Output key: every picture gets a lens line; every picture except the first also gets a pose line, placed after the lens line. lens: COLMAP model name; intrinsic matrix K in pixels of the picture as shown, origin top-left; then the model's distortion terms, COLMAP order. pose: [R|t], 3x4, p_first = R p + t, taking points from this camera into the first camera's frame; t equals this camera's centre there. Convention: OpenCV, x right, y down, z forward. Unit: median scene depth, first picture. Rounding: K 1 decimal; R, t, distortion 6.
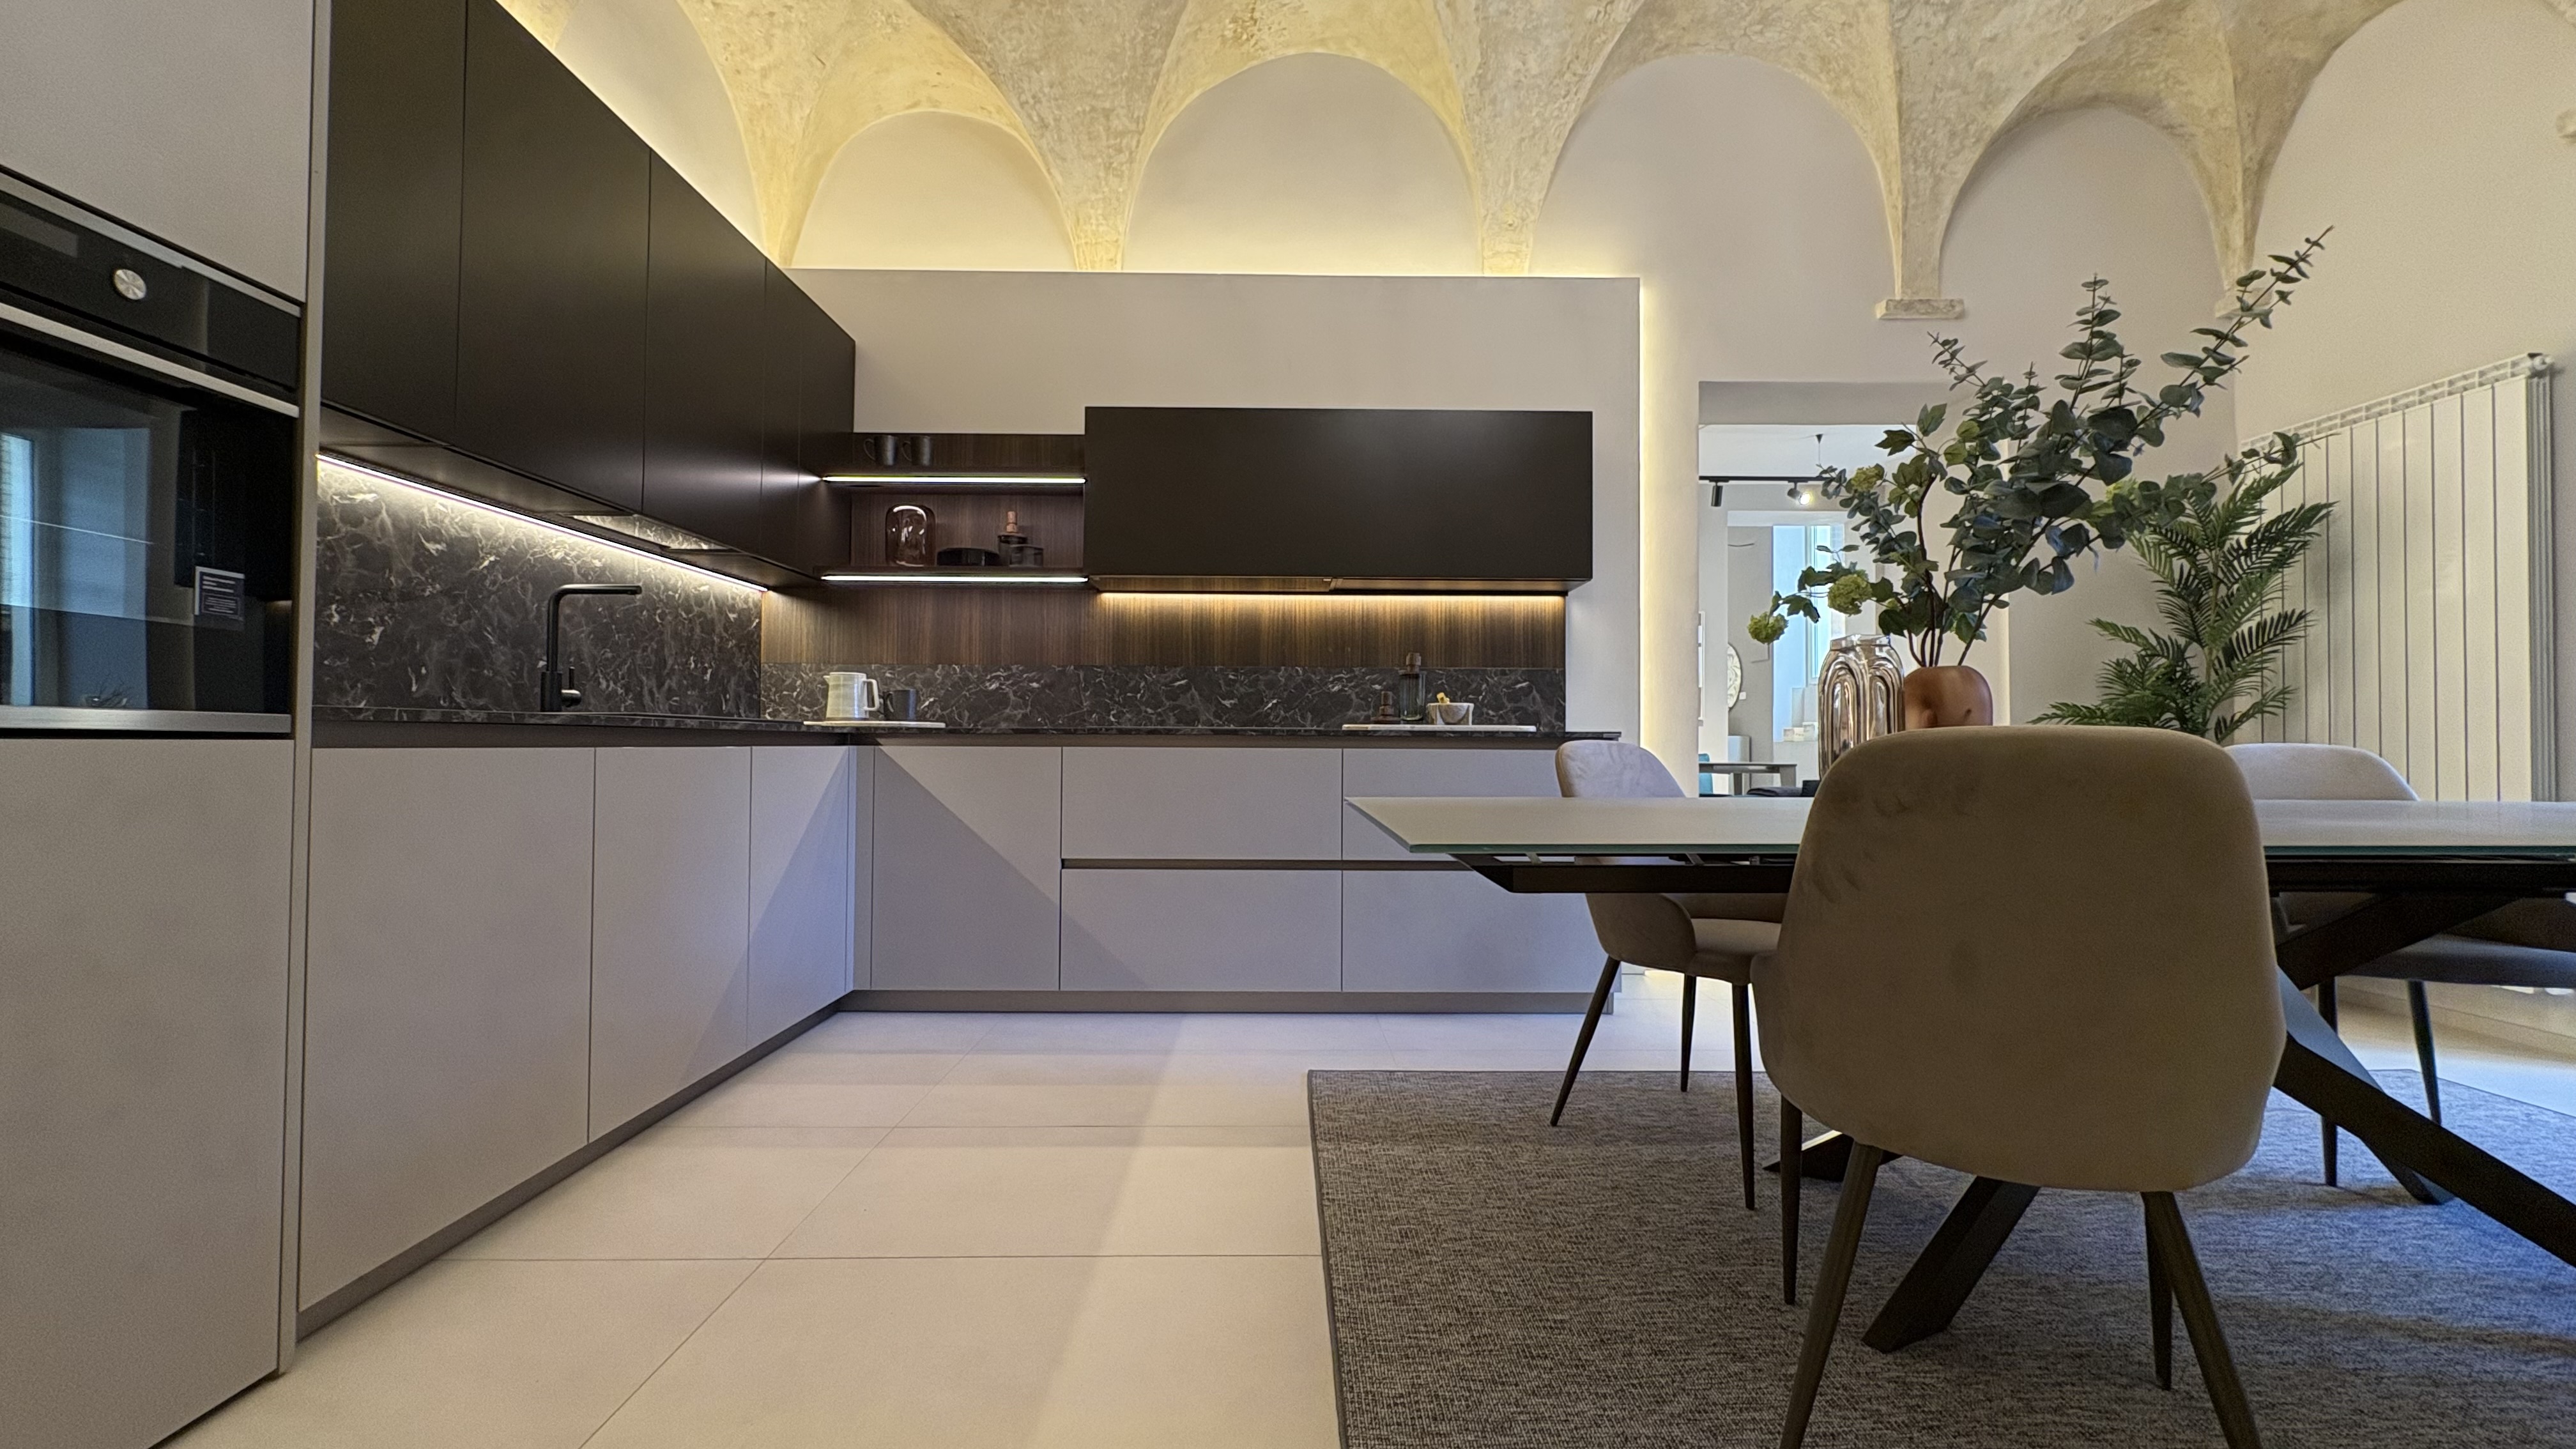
lens RADIAL K [[1026.7, 0, 1288.0], [0, 1026.7, 723.9], [0, 0, 1]] dist [0.000453, 0.000200]
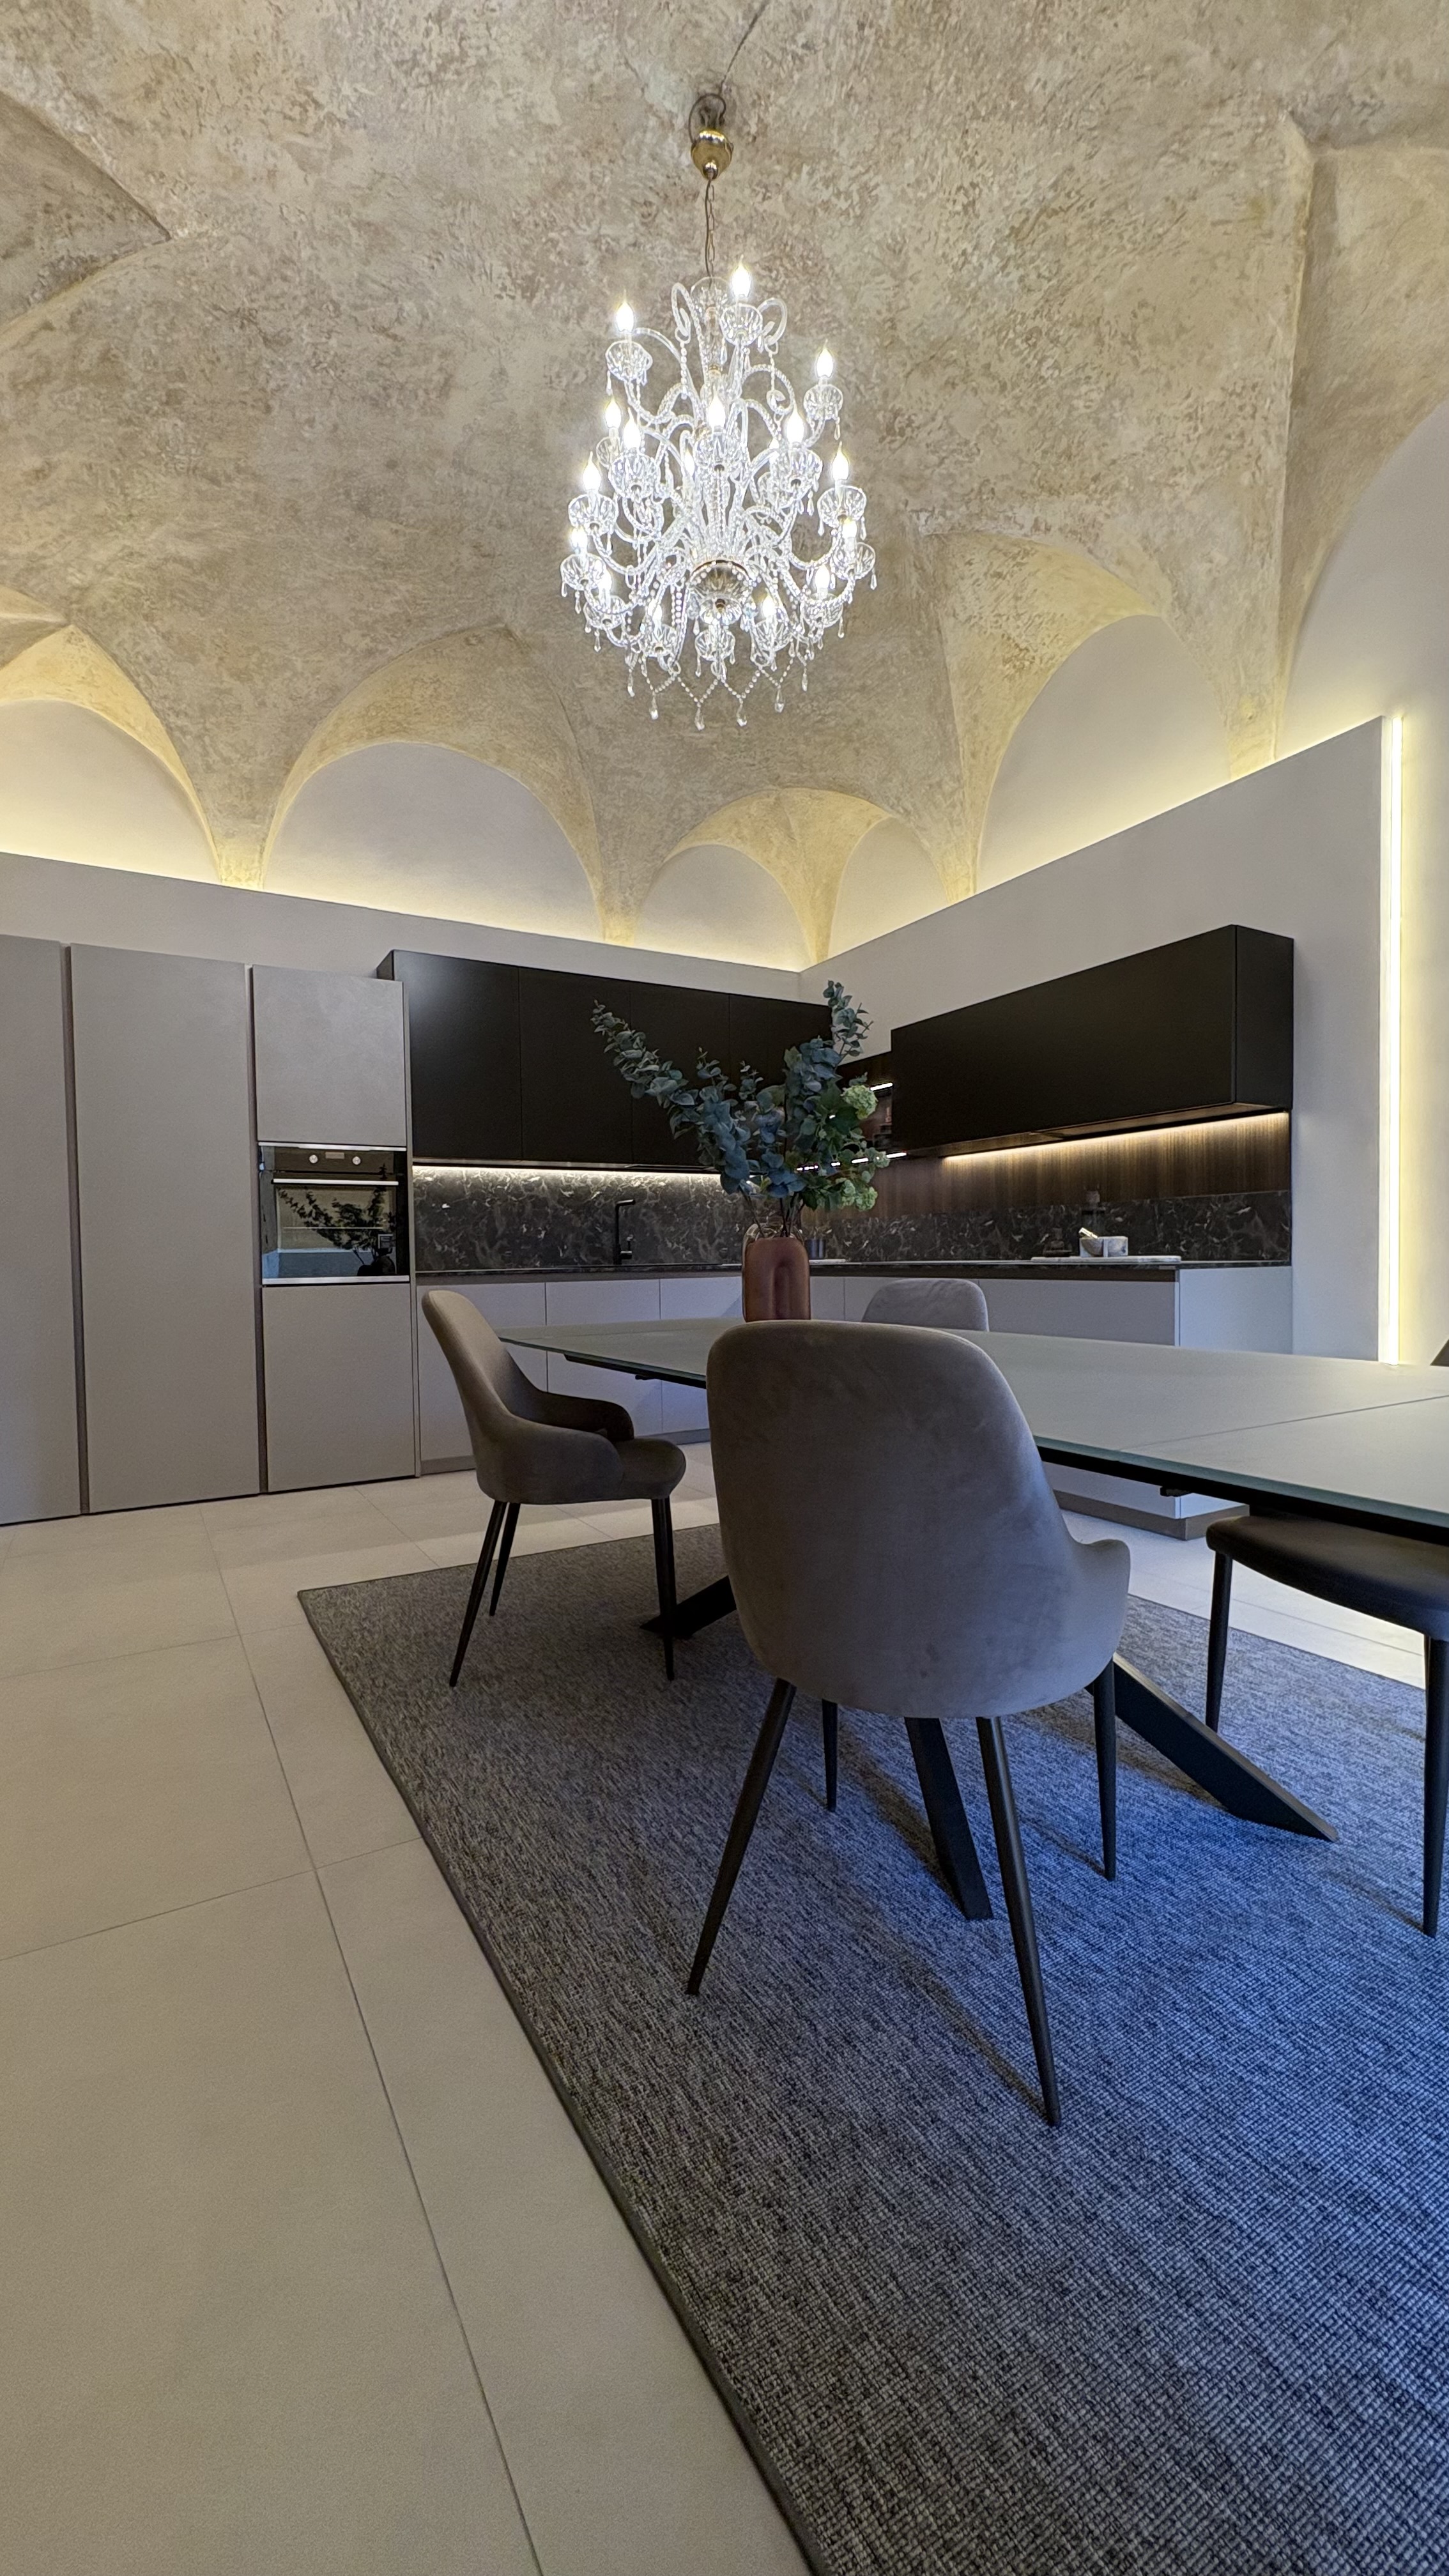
lens RADIAL K [[1026.7, 0, 730.8], [0, 1026.7, 1289.3], [0, 0, 1]] dist [0.000453, 0.000200]
pose [[0.495375, 0.014444, -0.868559, 0.935299], [0.036898, 0.998609, 0.037651, -0.020429], [0.867895, -0.050700, 0.494153, 0.114387]]
